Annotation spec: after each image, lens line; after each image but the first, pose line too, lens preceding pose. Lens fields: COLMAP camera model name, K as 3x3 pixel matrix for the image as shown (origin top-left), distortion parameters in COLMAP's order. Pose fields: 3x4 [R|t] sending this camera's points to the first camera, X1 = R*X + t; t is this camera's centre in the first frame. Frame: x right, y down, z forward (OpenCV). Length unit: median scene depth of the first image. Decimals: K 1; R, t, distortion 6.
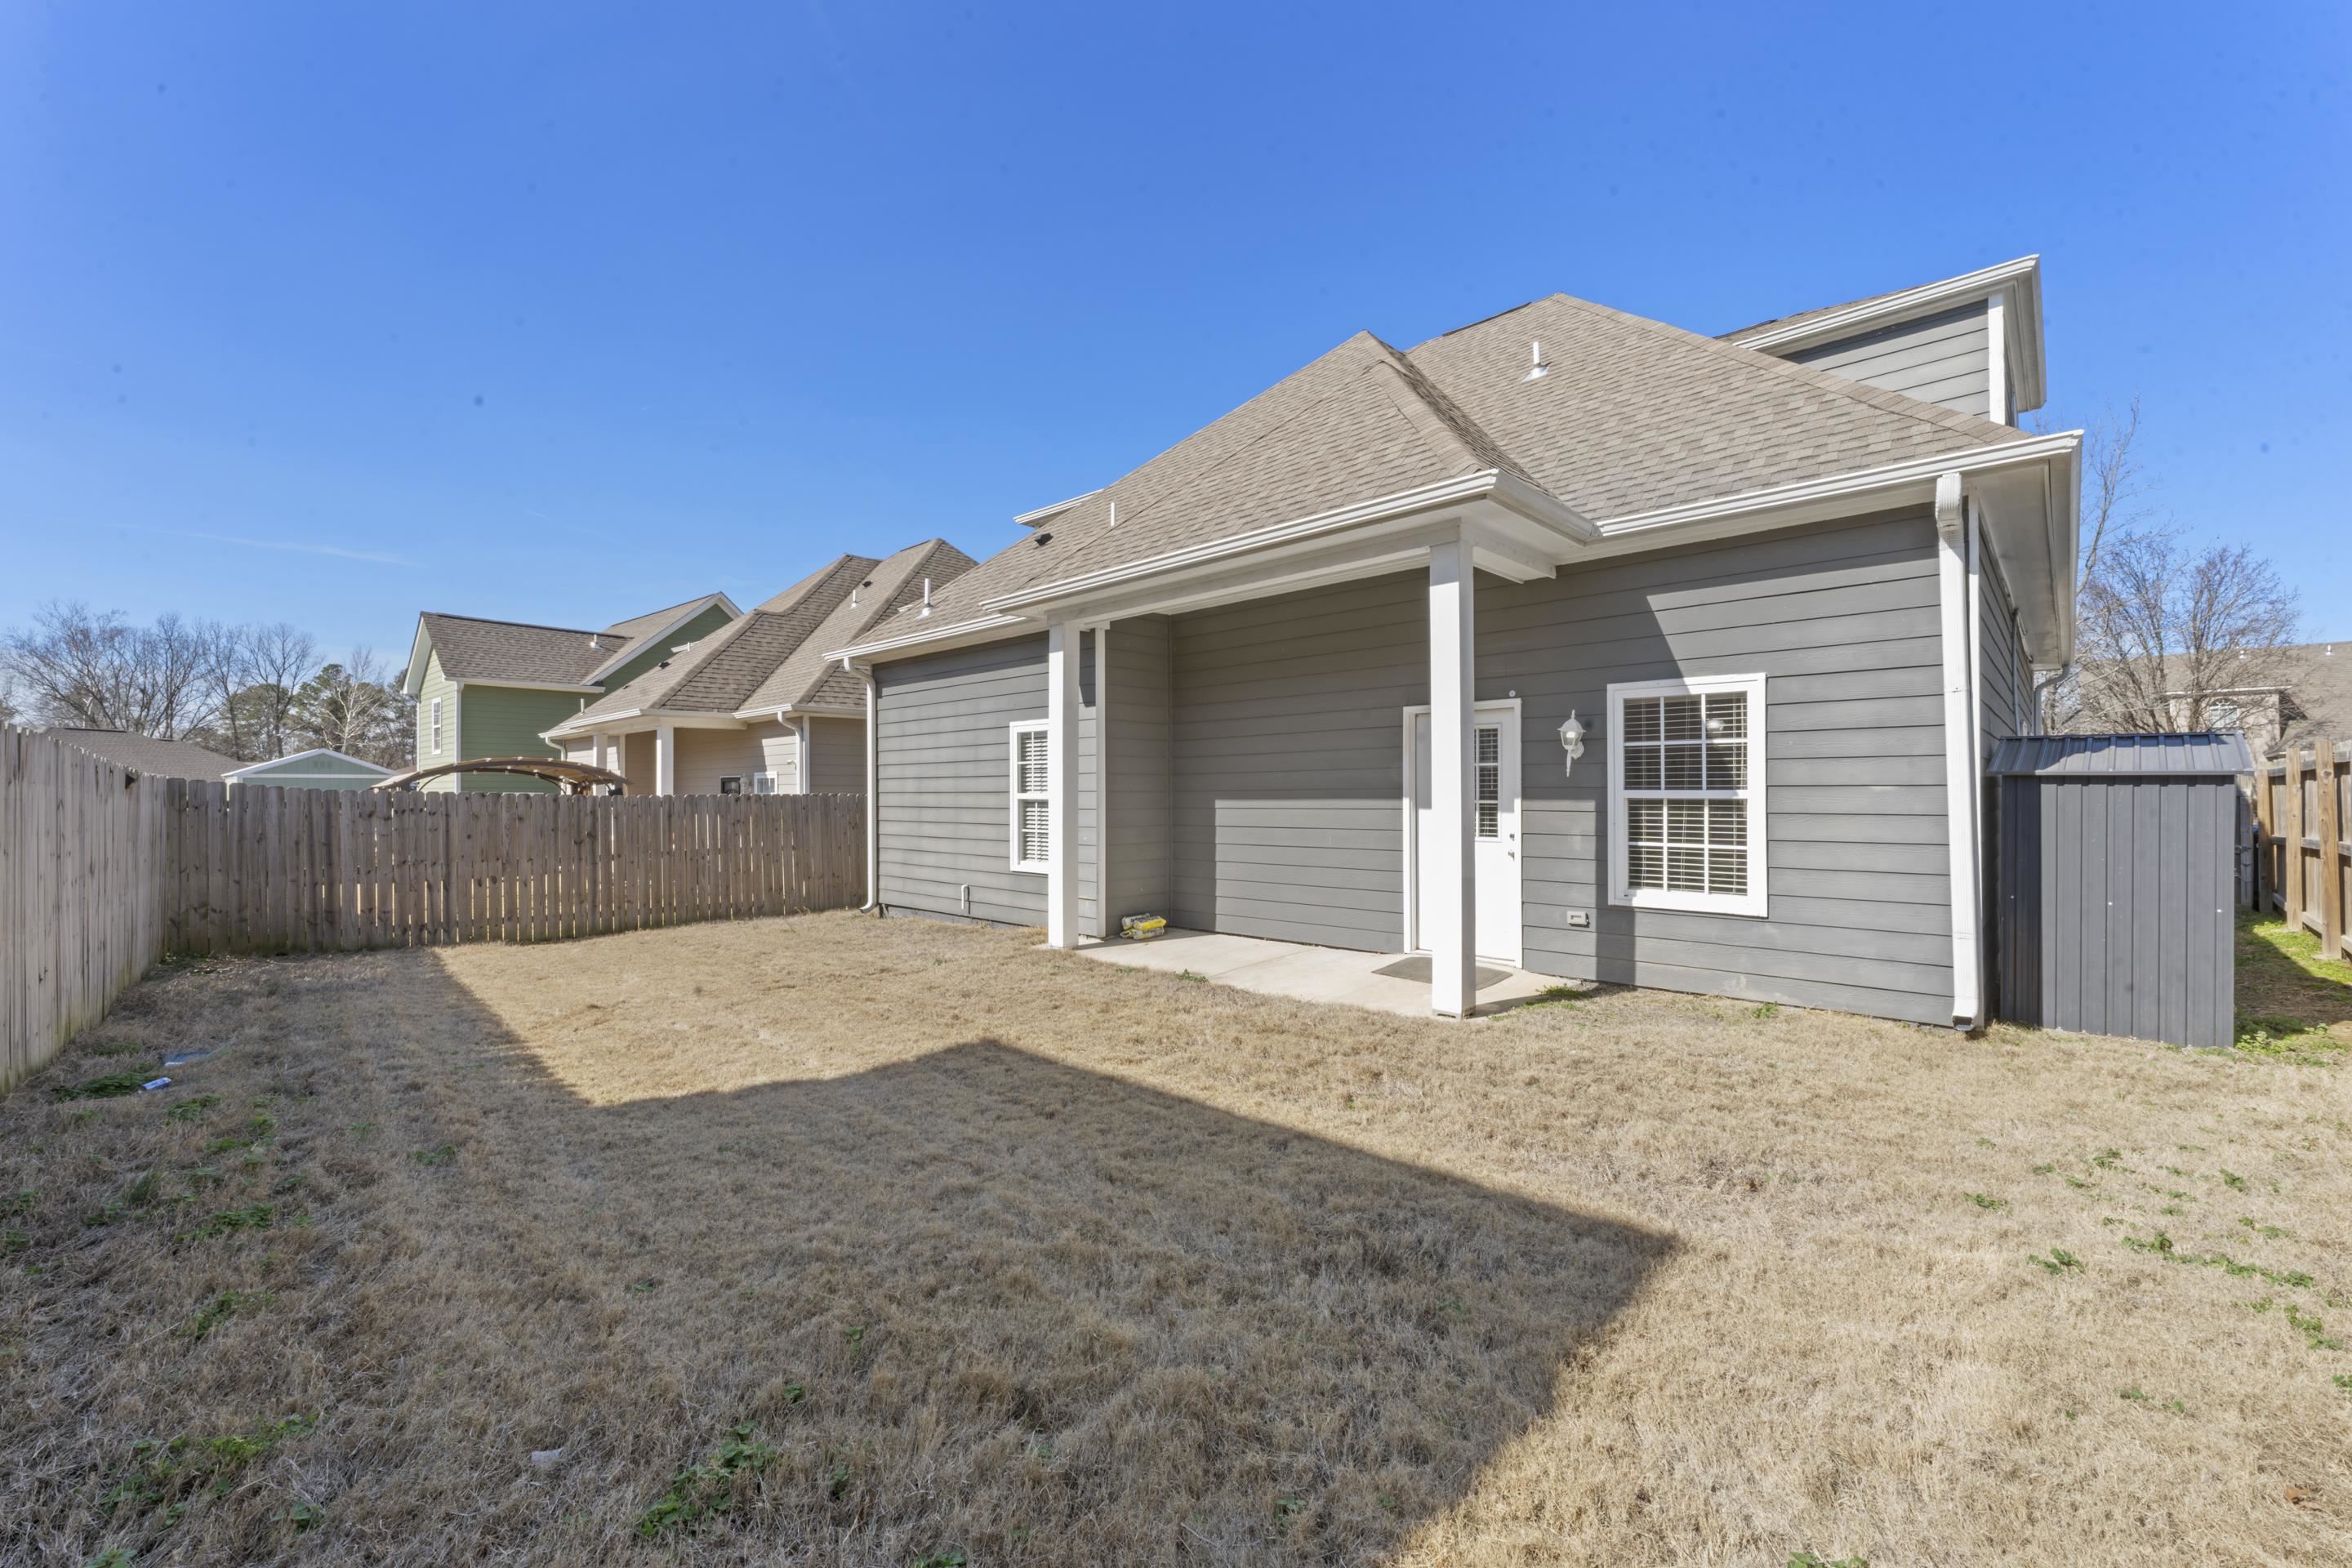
lens RADIAL K [[929.5, 0, 1176.0], [0, 929.5, 784.0], [0, 0, 1]] dist [-0.000323, -0.000032]
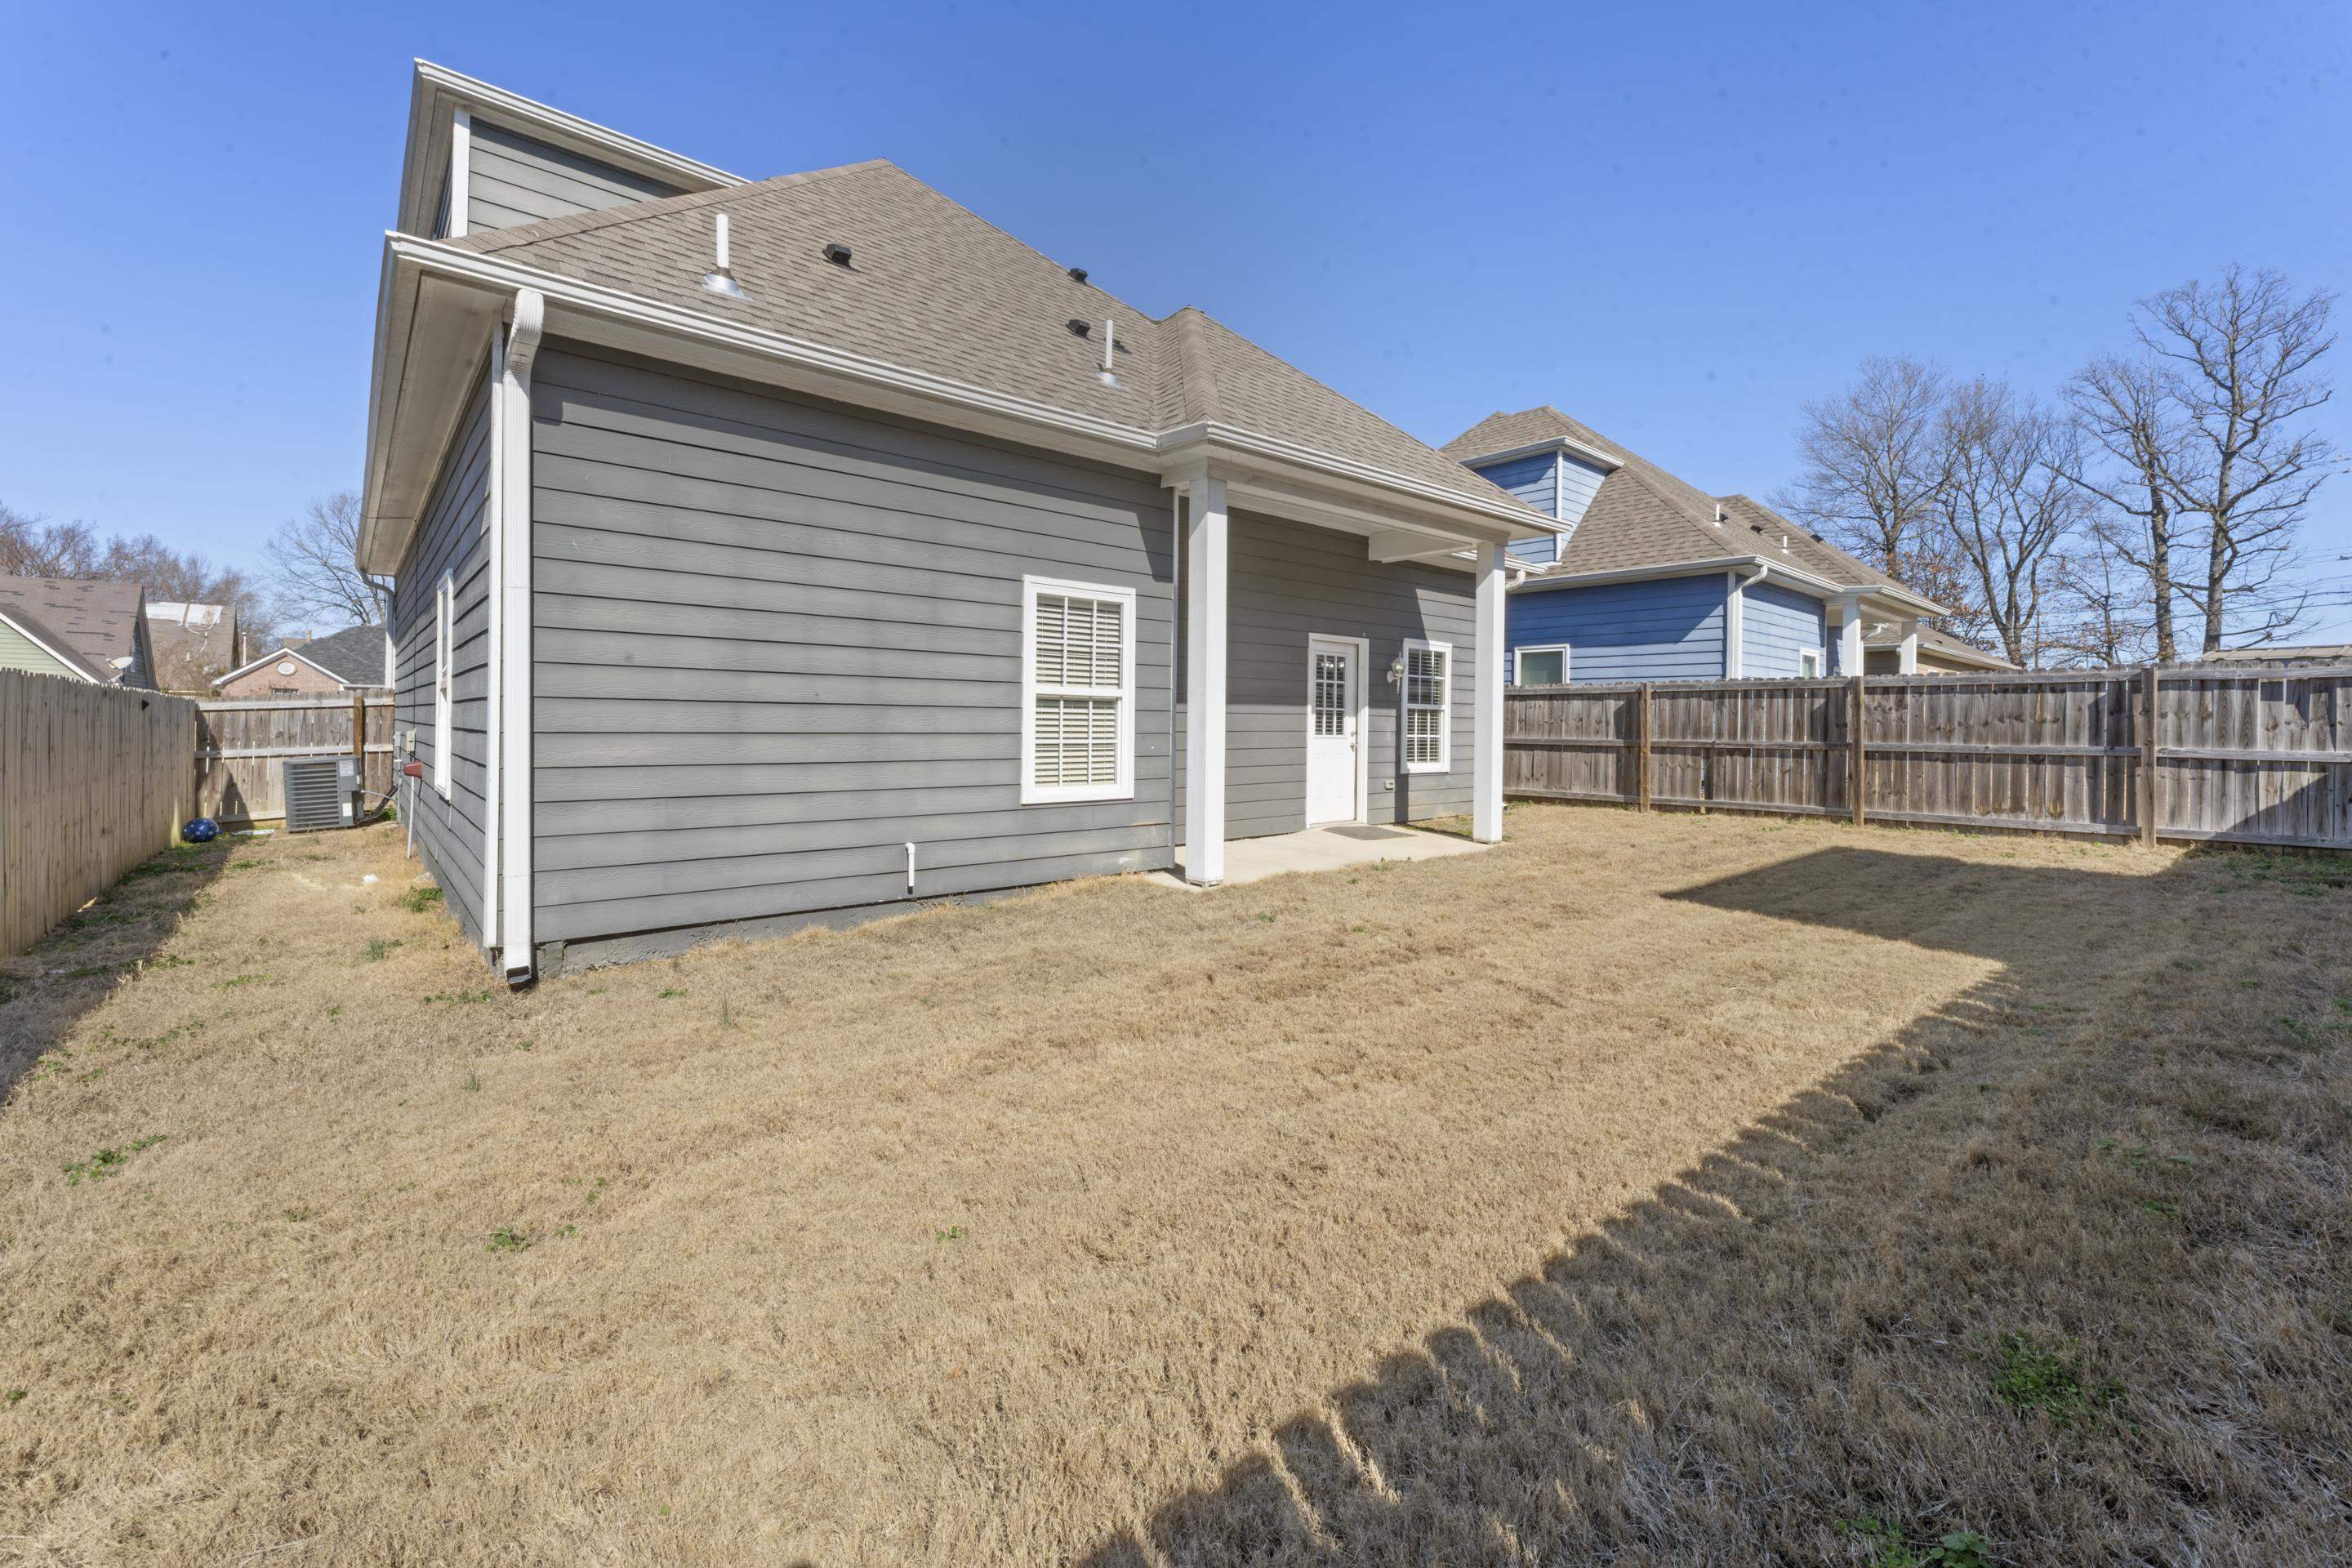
lens RADIAL K [[962.6, 0, 1179.1], [0, 962.6, 766.4], [0, 0, 1]] dist [-0.001291, -0.000149]
pose [[0.088662, -0.037746, 0.995346, -1.131420], [-0.016901, 0.999081, 0.039393, 0.051683], [-0.995918, -0.020315, 0.087943, 1.121746]]
